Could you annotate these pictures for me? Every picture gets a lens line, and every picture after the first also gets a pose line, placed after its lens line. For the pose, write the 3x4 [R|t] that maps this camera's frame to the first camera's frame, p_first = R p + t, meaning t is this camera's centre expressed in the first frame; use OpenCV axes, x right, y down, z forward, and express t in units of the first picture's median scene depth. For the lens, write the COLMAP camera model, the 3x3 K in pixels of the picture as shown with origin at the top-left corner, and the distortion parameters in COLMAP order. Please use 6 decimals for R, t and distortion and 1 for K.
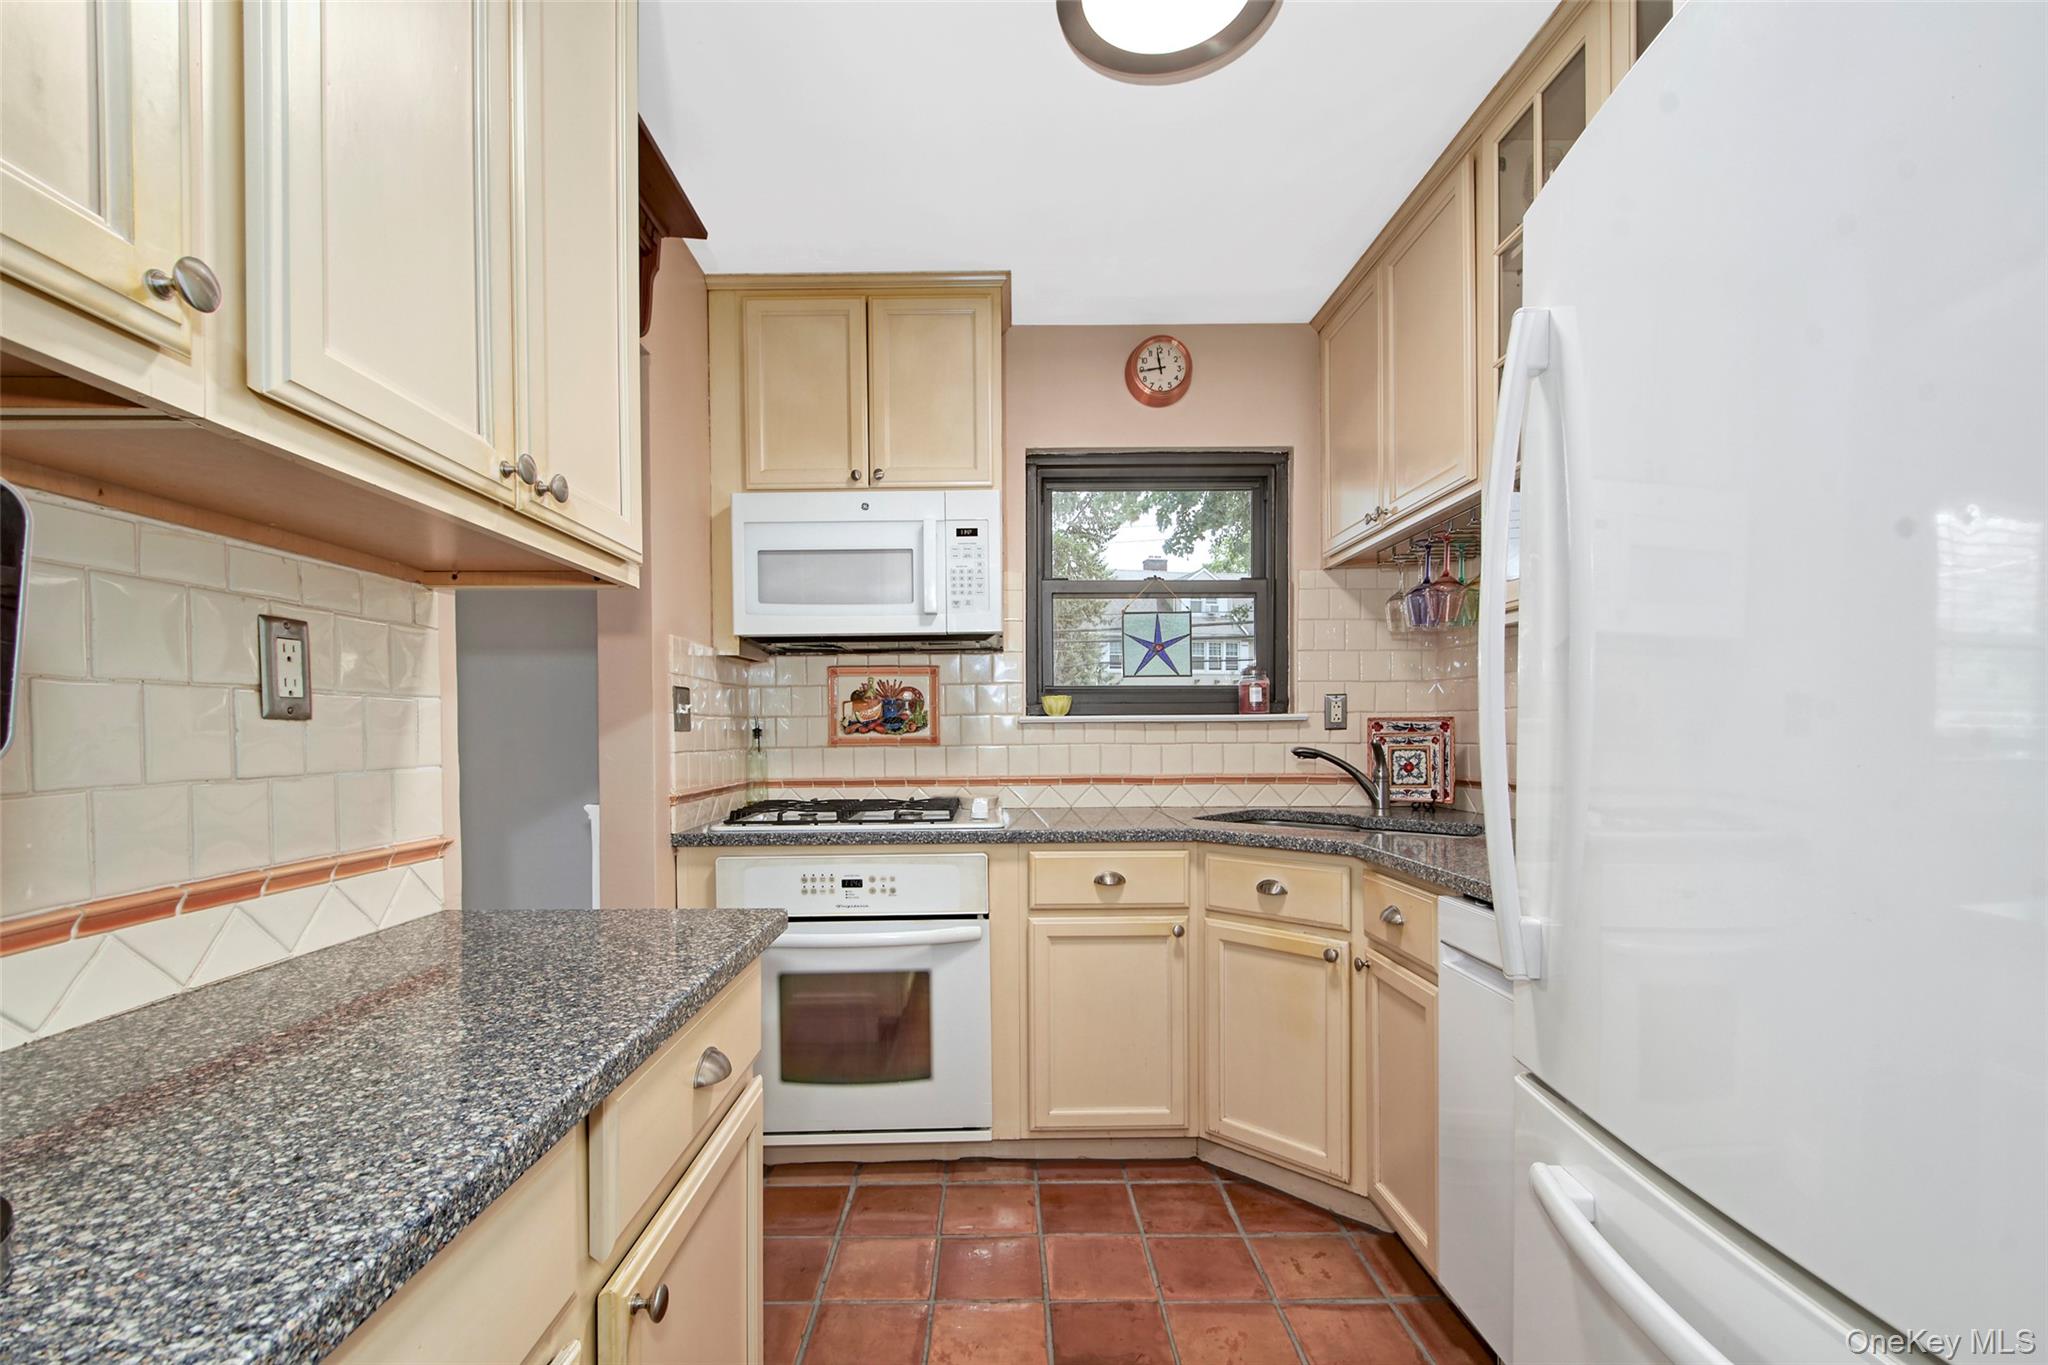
lens RADIAL K [[916.2, 0, 986.1], [0, 916.2, 742.8], [0, 0, 1]] dist [0.000677, -0.002744]
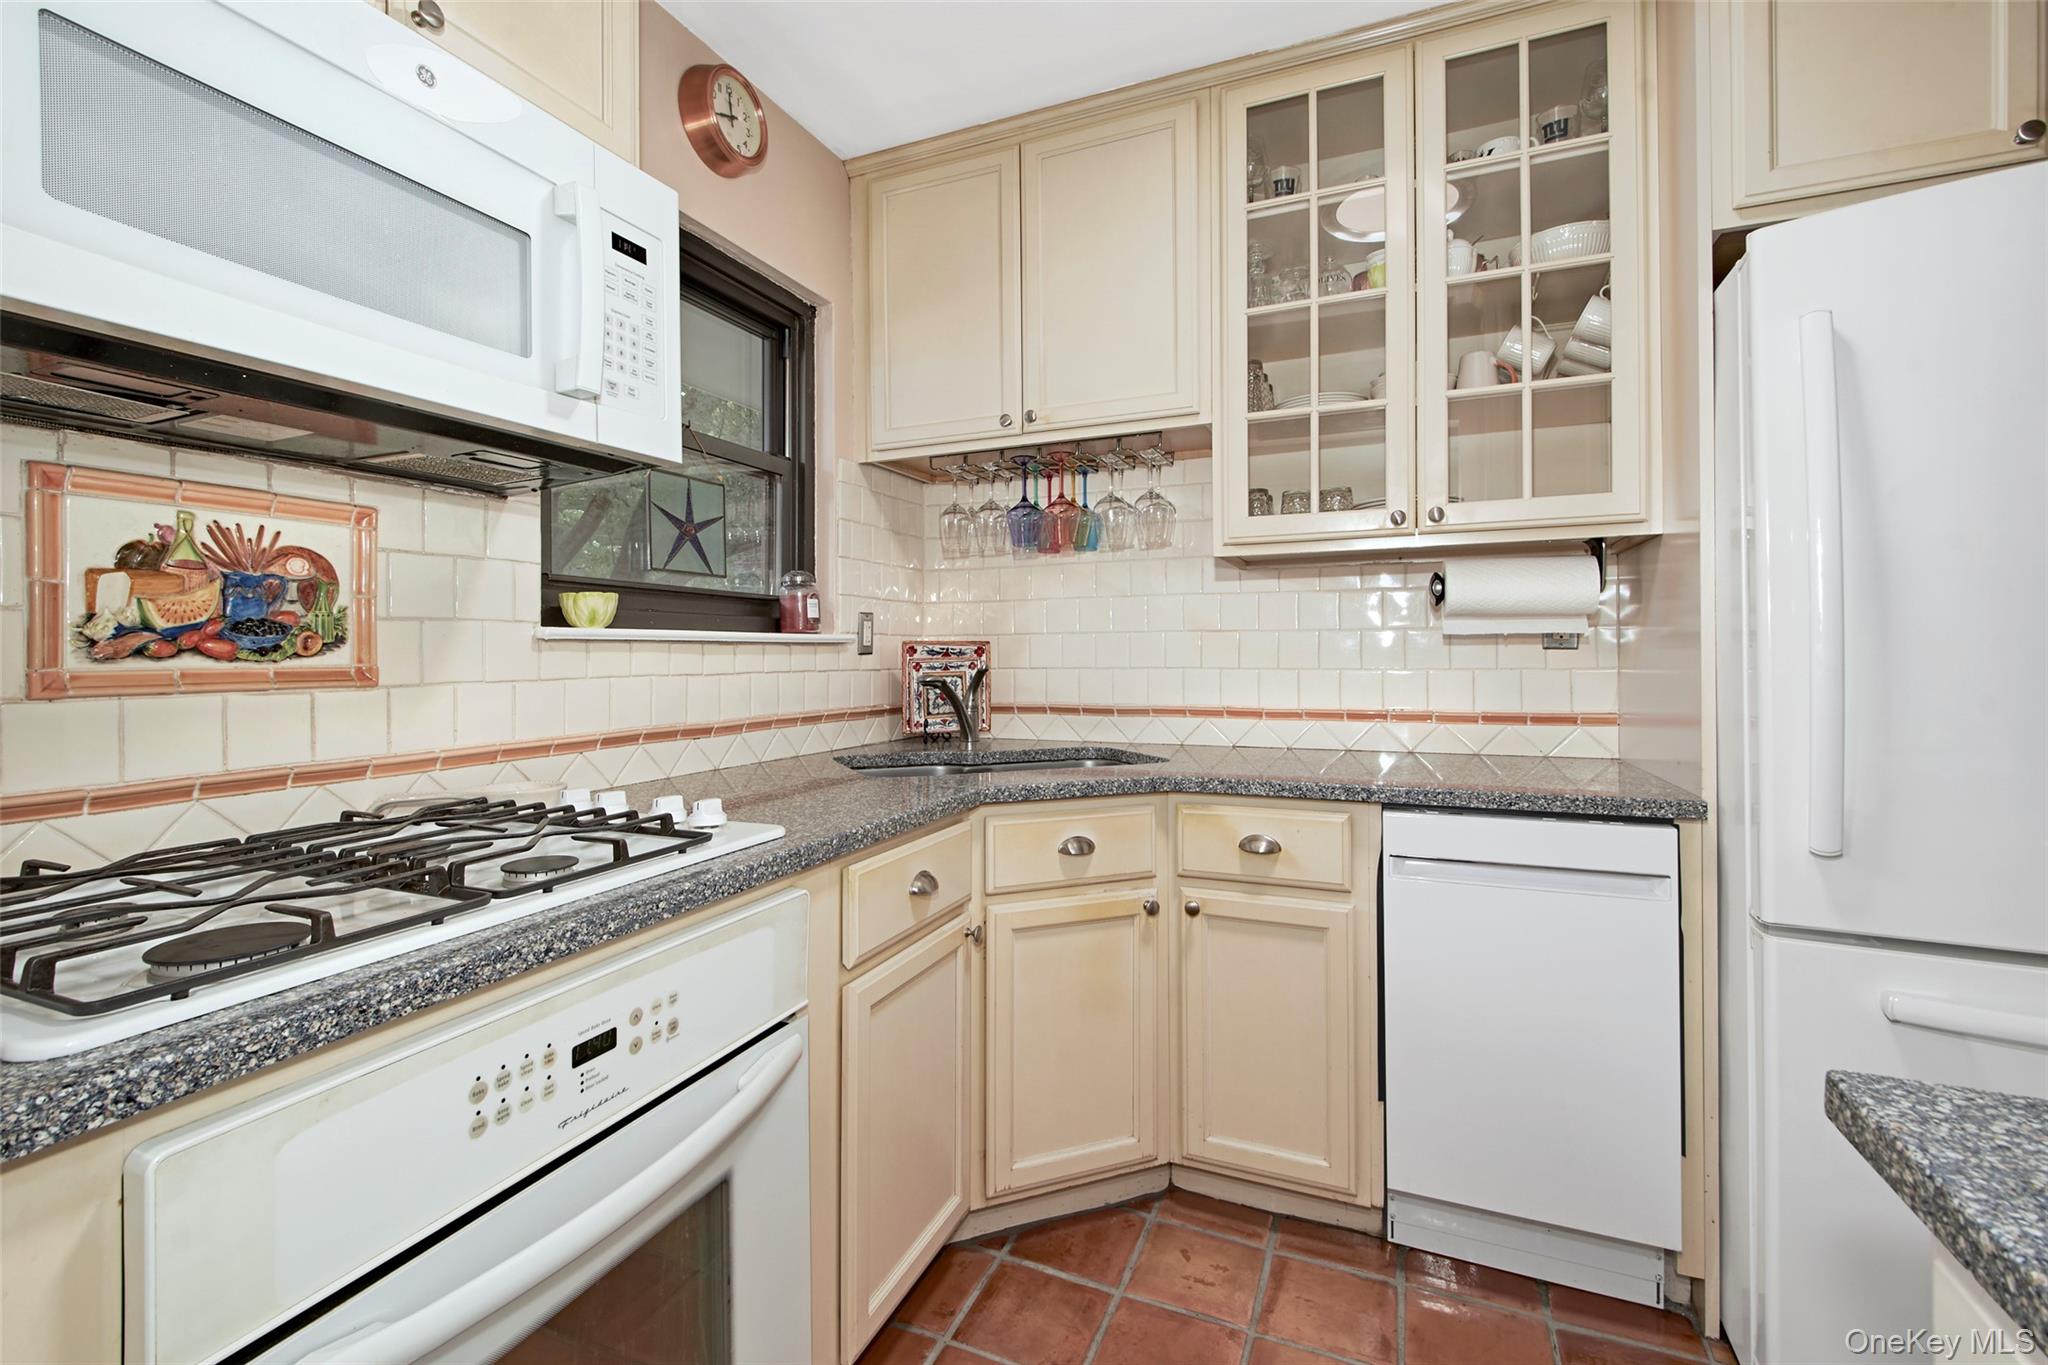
lens RADIAL K [[916.2, 0, 978.8], [0, 916.2, 652.5], [0, 0, 1]] dist [0.000677, -0.002744]
pose [[0.389575, 0.006615, 0.920971, -0.356280], [0.015474, 0.999786, -0.013727, -0.002941], [-0.920865, 0.019599, 0.389389, 0.570583]]
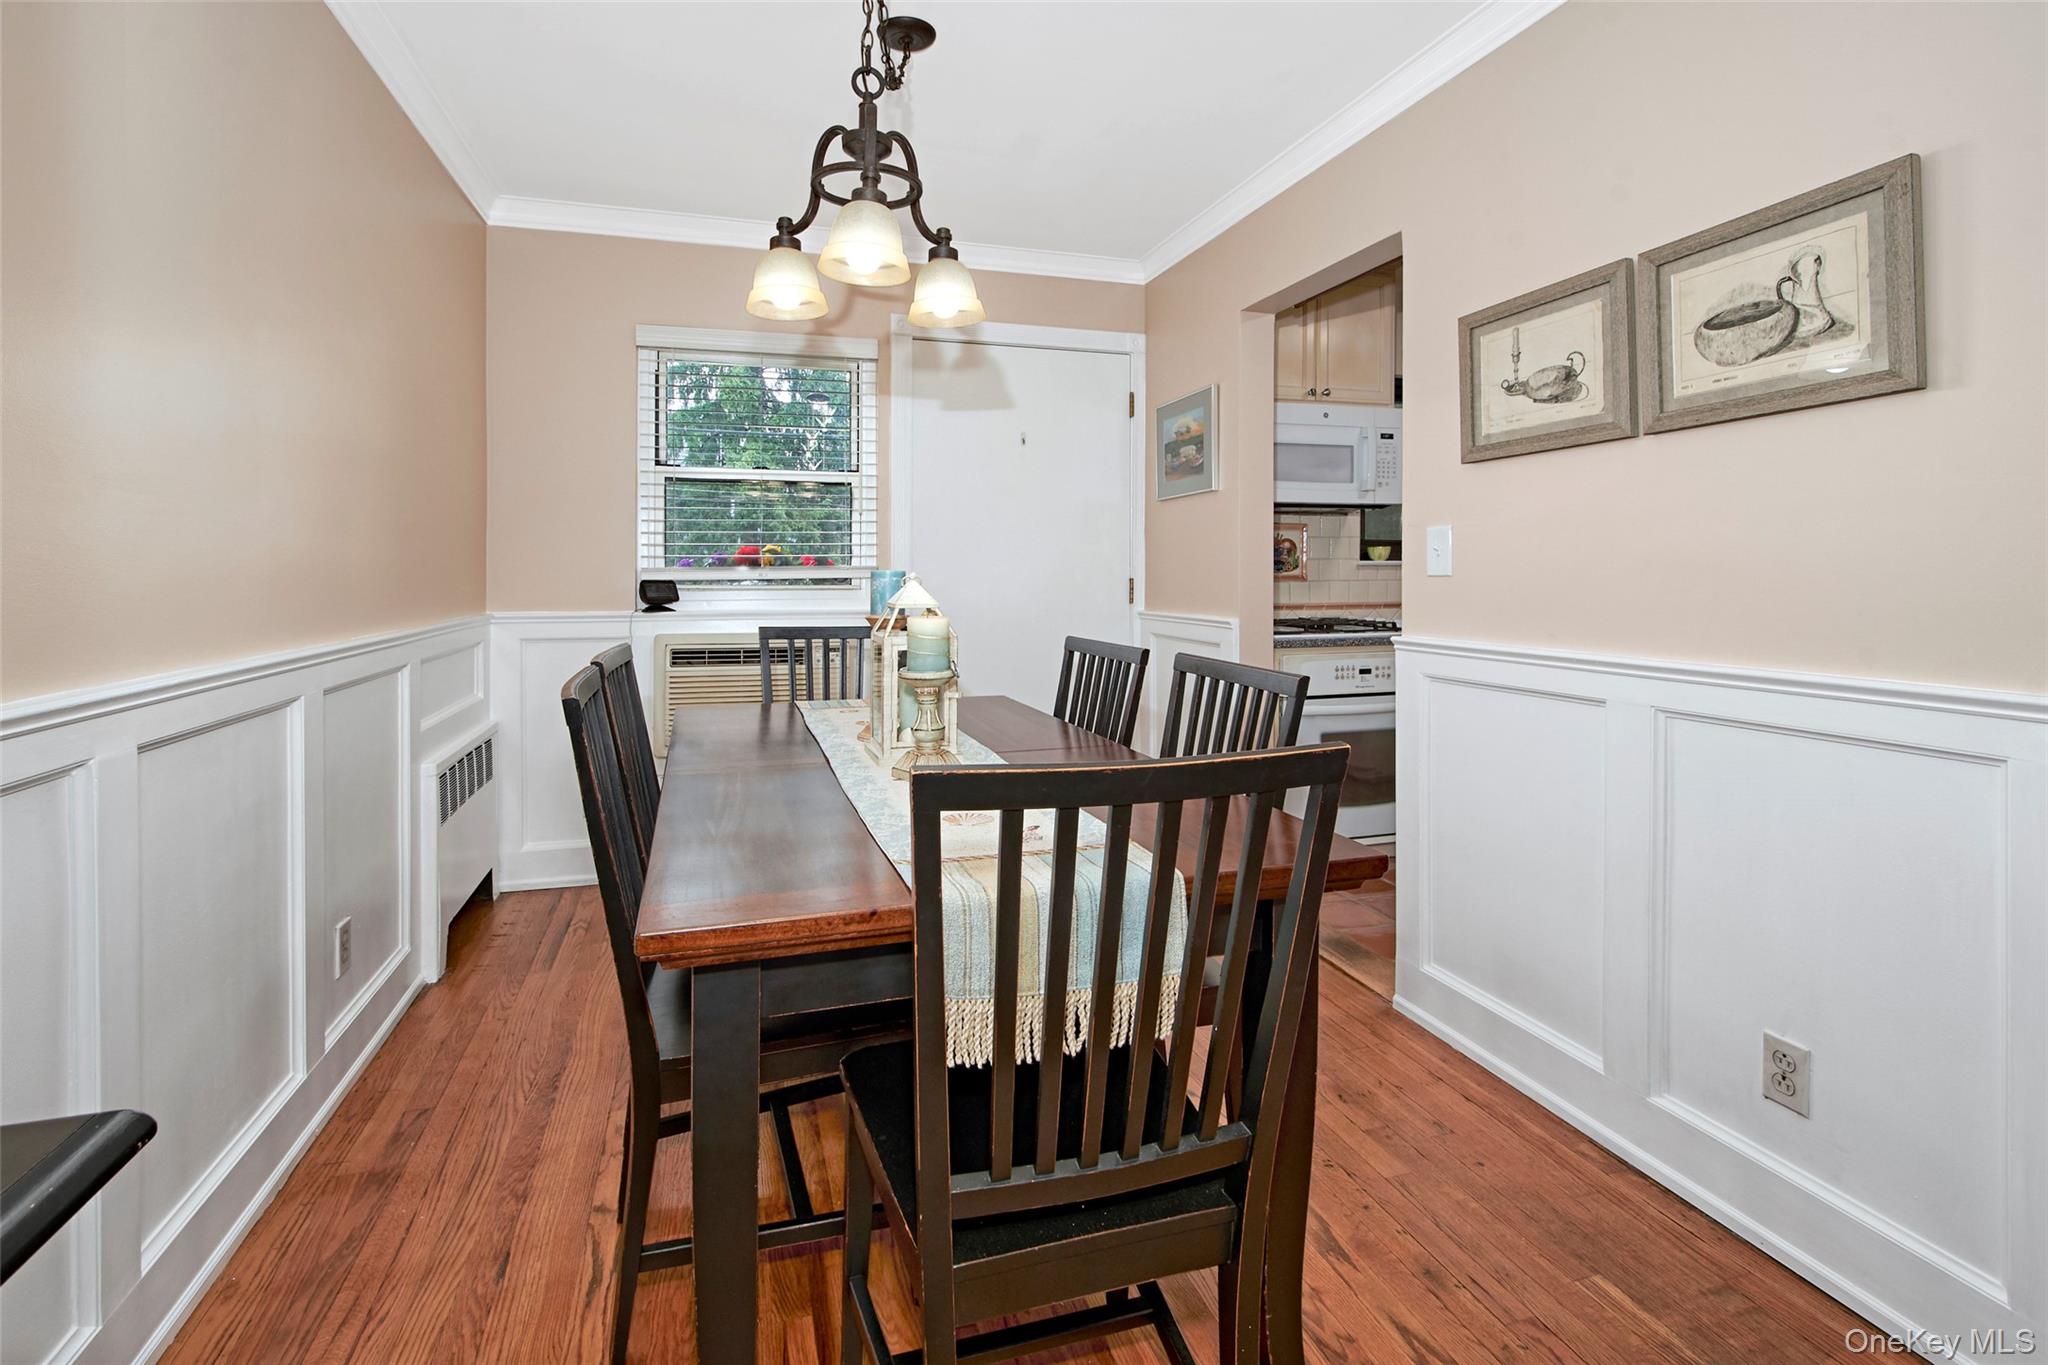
lens RADIAL K [[916.2, 0, 969.5], [0, 916.2, 589.1], [0, 0, 1]] dist [0.000677, -0.002744]
pose [[0.957701, 0.001743, 0.287759, -0.974392], [-0.002142, 0.999997, 0.001070, 0.015404], [-0.287757, -0.001641, 0.957702, -0.200665]]
